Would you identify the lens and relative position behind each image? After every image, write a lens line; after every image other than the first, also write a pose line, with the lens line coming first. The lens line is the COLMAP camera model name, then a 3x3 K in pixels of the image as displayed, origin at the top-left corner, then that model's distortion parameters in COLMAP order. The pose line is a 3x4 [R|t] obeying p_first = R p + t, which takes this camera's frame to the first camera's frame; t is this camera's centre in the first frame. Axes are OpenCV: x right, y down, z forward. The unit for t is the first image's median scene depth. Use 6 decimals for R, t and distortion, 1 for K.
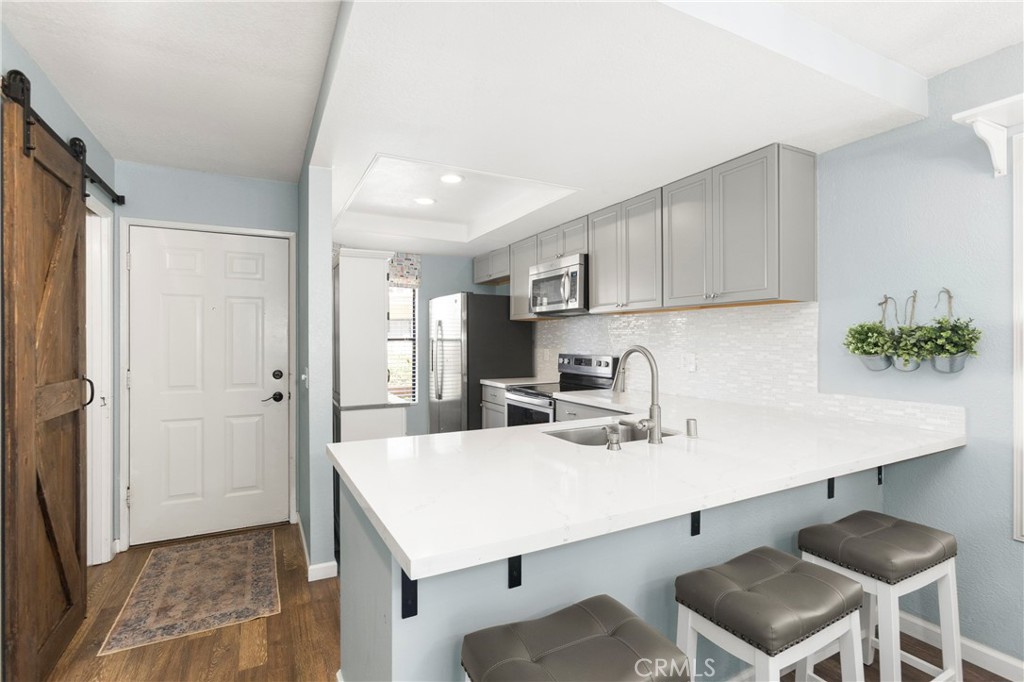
lens RADIAL K [[480.2, 0, 515.7], [0, 480.2, 343.1], [0, 0, 1]] dist [-0.007644, 0.004369]
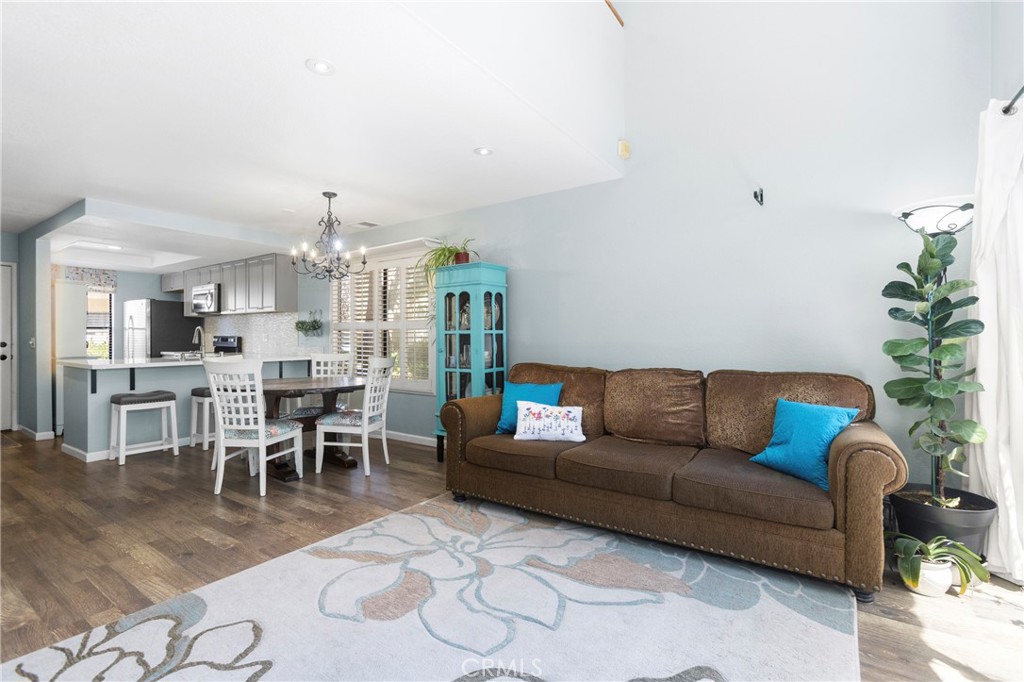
lens RADIAL K [[461.1, 0, 513.0], [0, 461.1, 344.9], [0, 0, 1]] dist [-0.013161, 0.005992]
pose [[0.883988, -0.003493, 0.467497, 0.384838], [0.000167, 0.999974, 0.007155, 0.059850], [-0.467510, -0.006247, 0.883966, -1.420668]]
